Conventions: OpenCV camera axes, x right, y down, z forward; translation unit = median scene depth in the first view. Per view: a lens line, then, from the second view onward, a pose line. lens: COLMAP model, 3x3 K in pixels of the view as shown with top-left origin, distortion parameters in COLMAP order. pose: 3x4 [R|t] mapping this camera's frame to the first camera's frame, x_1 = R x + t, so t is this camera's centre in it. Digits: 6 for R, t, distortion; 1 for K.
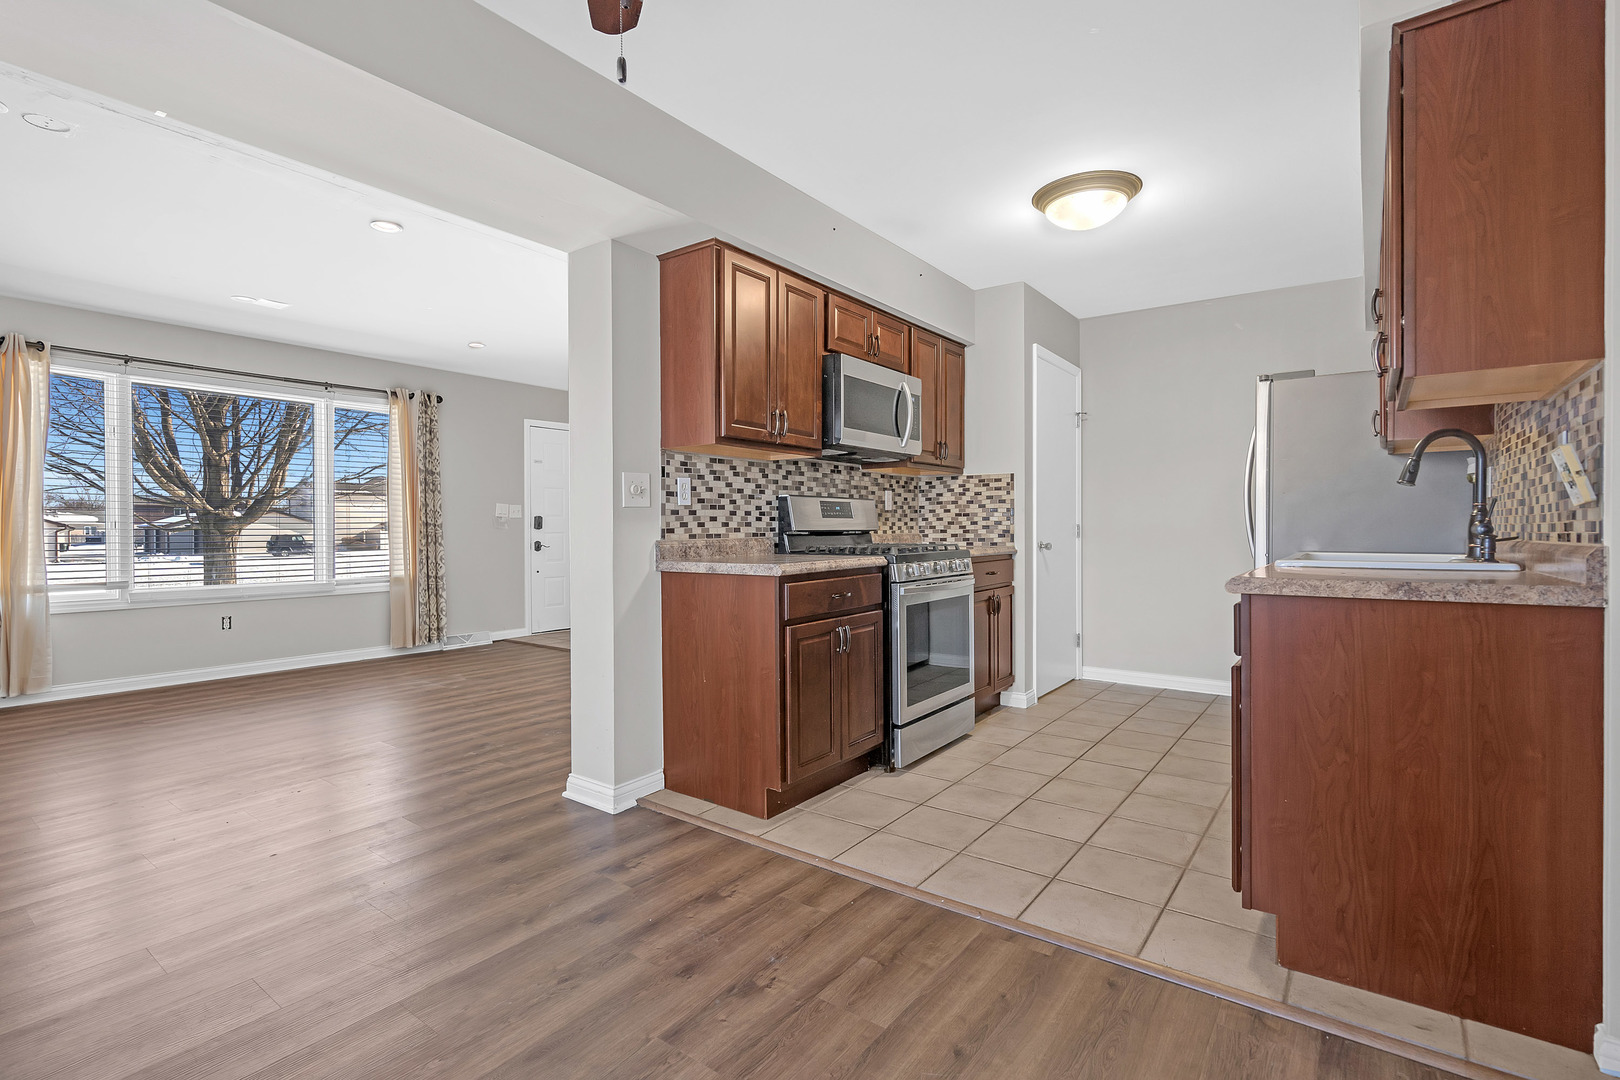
lens RADIAL K [[762.0, 0, 797.0], [0, 762.0, 534.1], [0, 0, 1]] dist [0.000391, -0.000460]
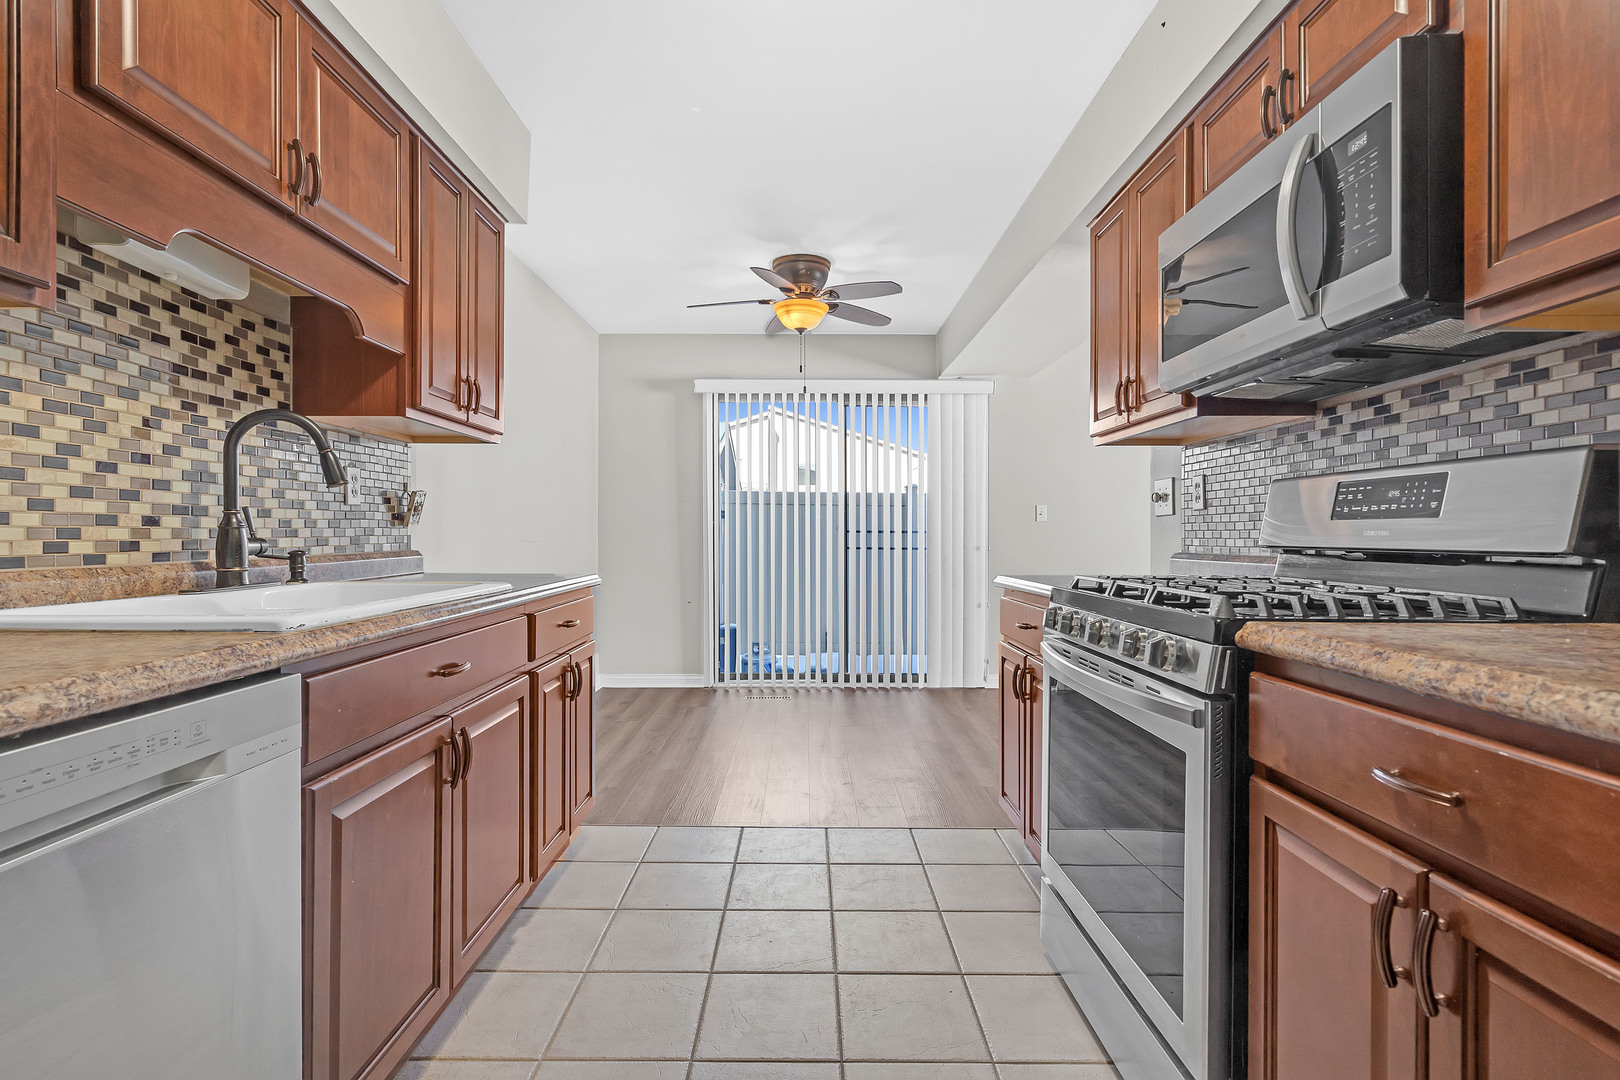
lens RADIAL K [[765.8, 0, 830.7], [0, 765.8, 540.4], [0, 0, 1]] dist [-0.002208, -0.000671]
pose [[-0.781593, 0.008022, -0.623738, 0.657073], [-0.002979, 0.999858, 0.016593, -0.018903], [0.623782, 0.014827, -0.781458, 1.397850]]
